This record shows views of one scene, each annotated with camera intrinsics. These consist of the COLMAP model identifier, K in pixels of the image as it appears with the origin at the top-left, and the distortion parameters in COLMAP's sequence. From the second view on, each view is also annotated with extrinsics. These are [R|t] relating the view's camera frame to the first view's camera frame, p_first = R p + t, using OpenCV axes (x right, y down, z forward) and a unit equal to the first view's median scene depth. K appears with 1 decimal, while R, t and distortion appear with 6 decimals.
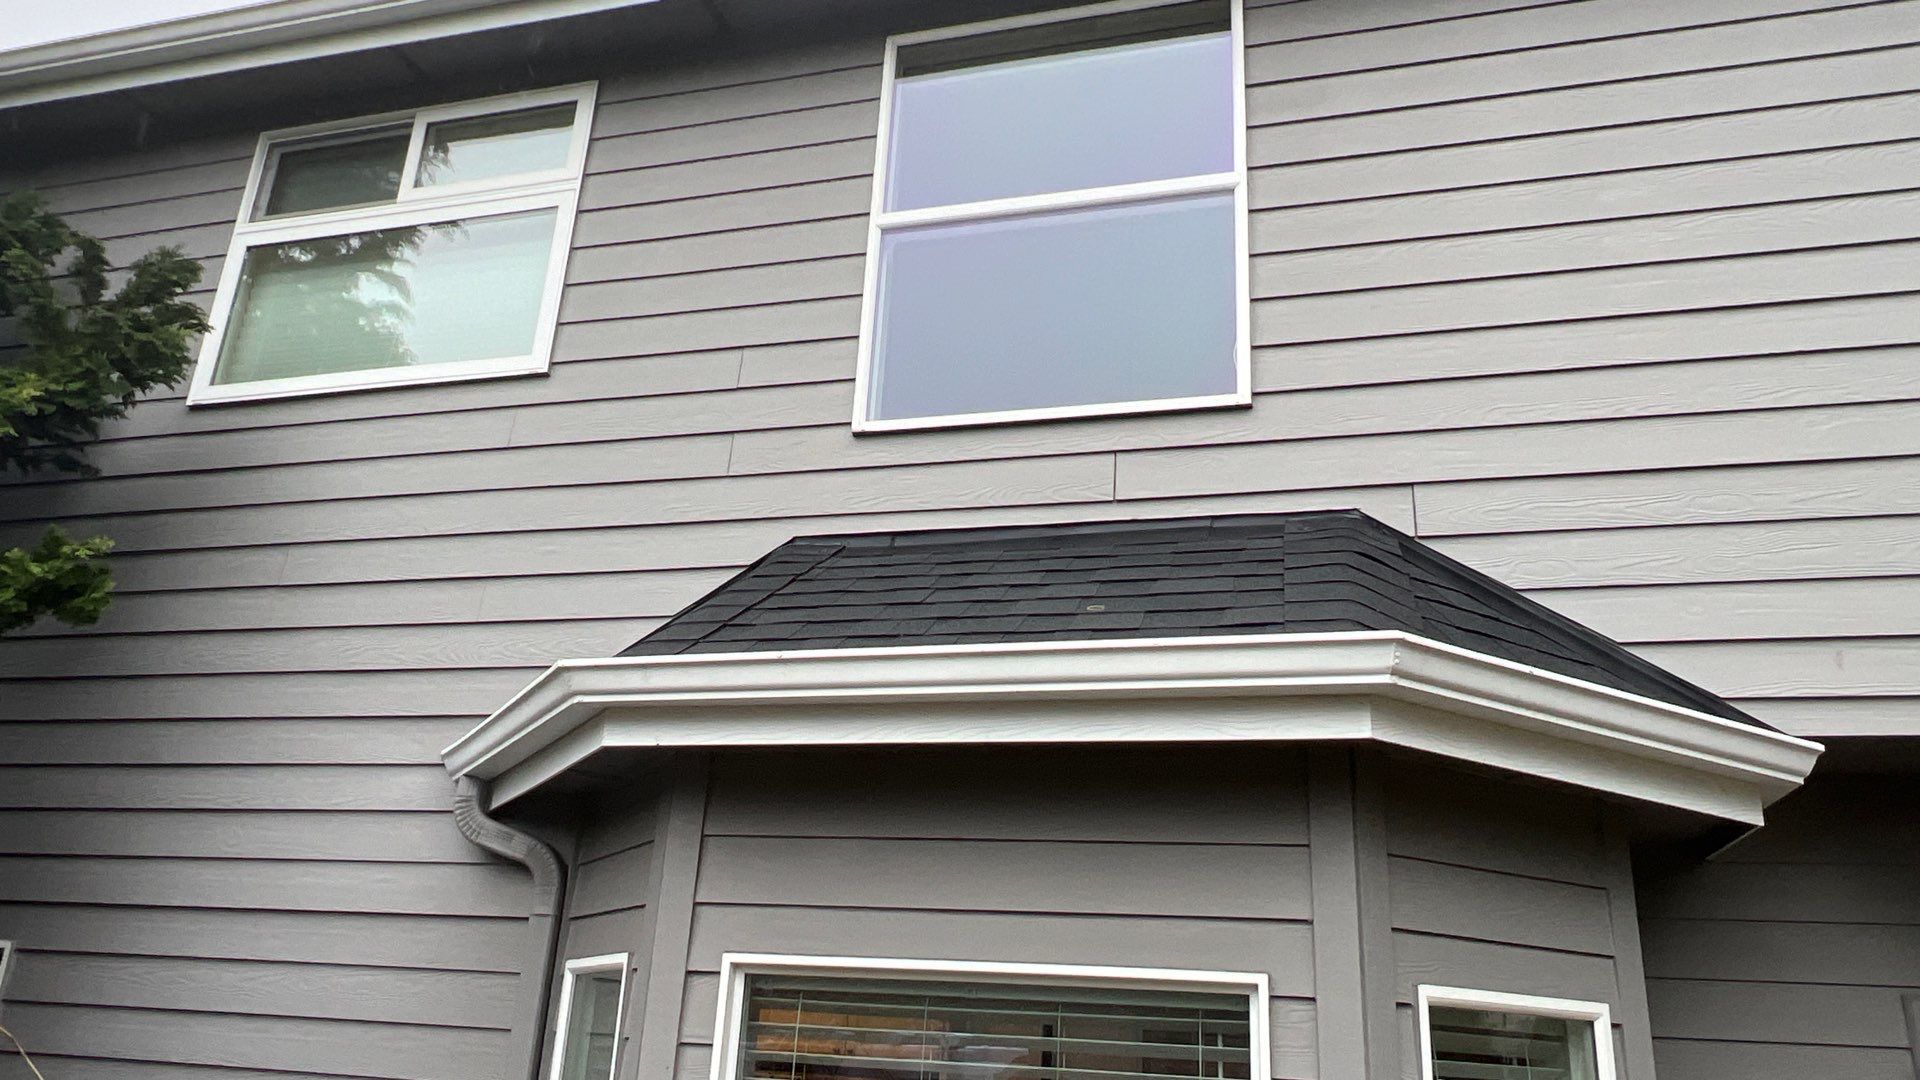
lens RADIAL K [[1369.2, 0, 965.5], [0, 1369.2, 572.0], [0, 0, 1]] dist [-0.012930, 0.038966]
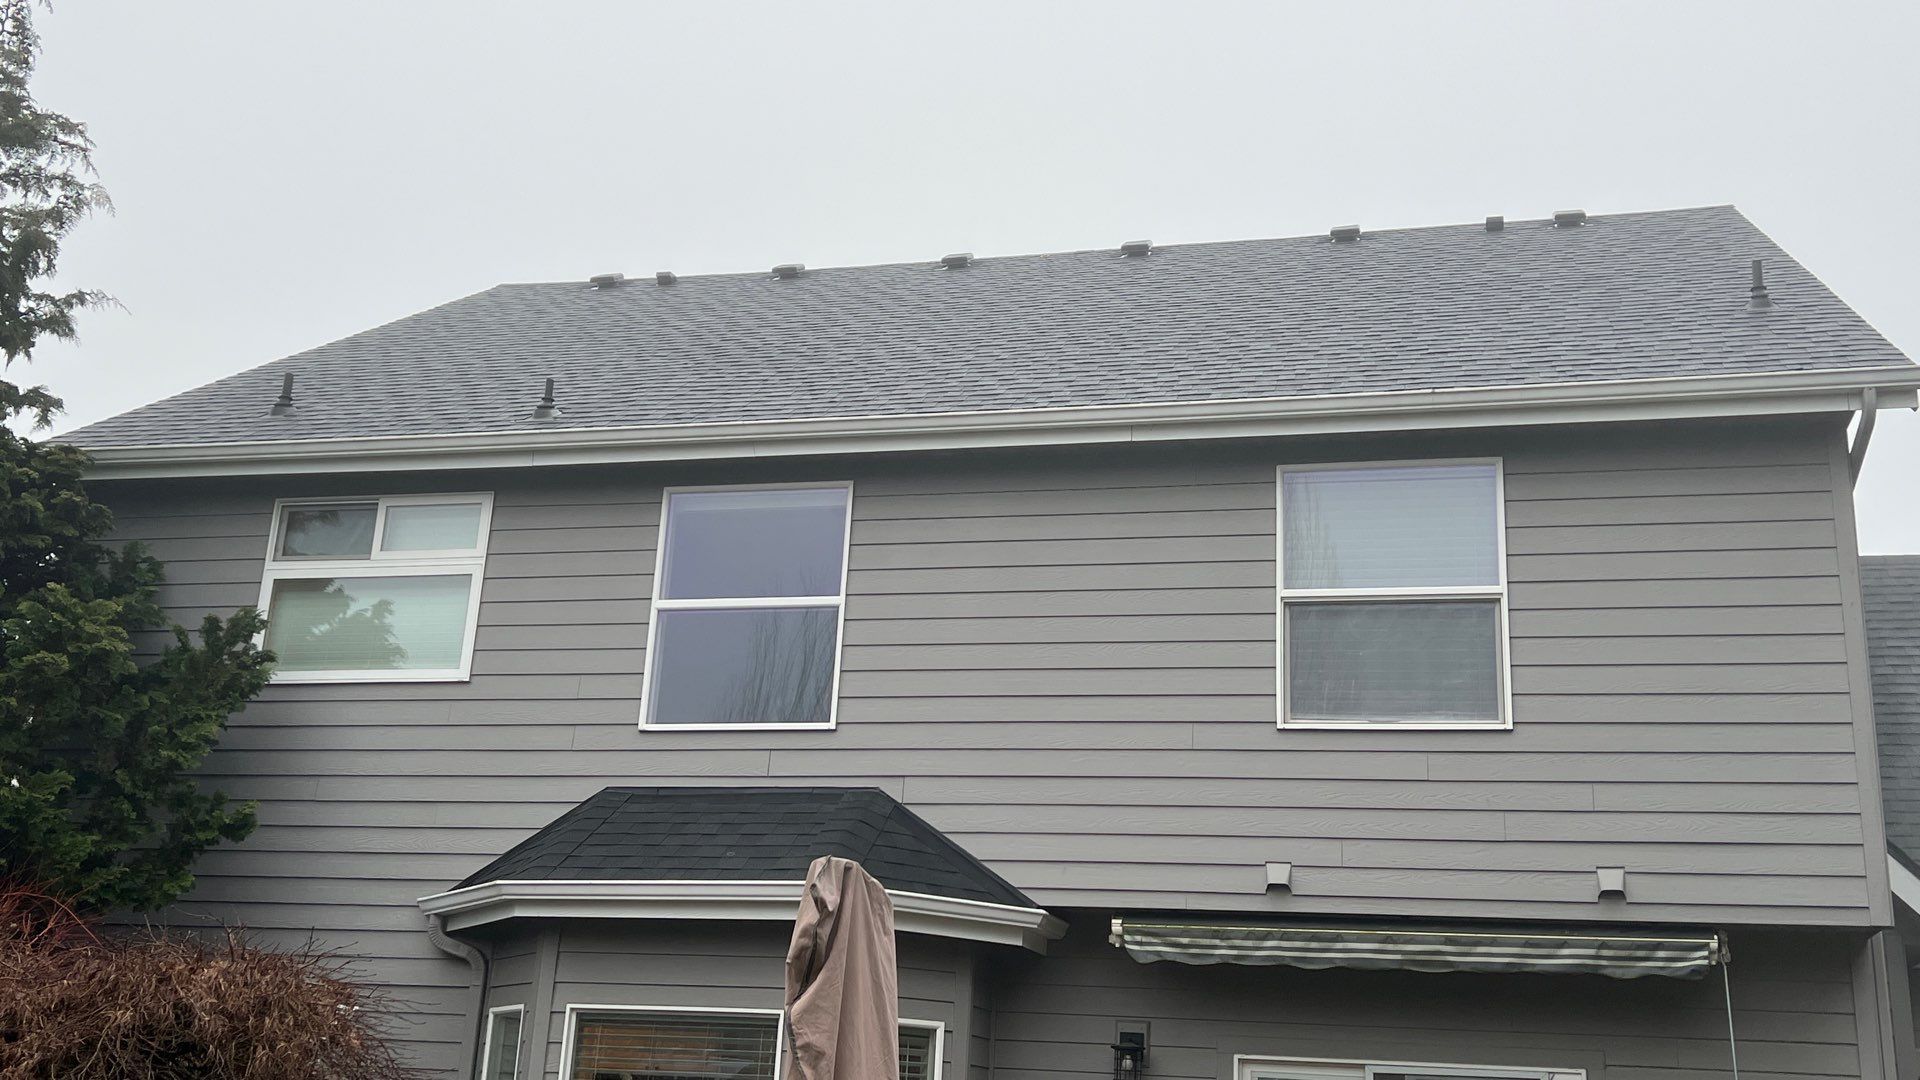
lens RADIAL K [[1903.0, 0, 1001.4], [0, 1903.0, 570.5], [0, 0, 1]] dist [0.074422, 0.000000]
pose [[0.999223, 0.005877, 0.038975, 0.334671], [-0.007832, 0.998709, 0.050189, -0.487699], [-0.038629, -0.050455, 0.997979, -1.748573]]
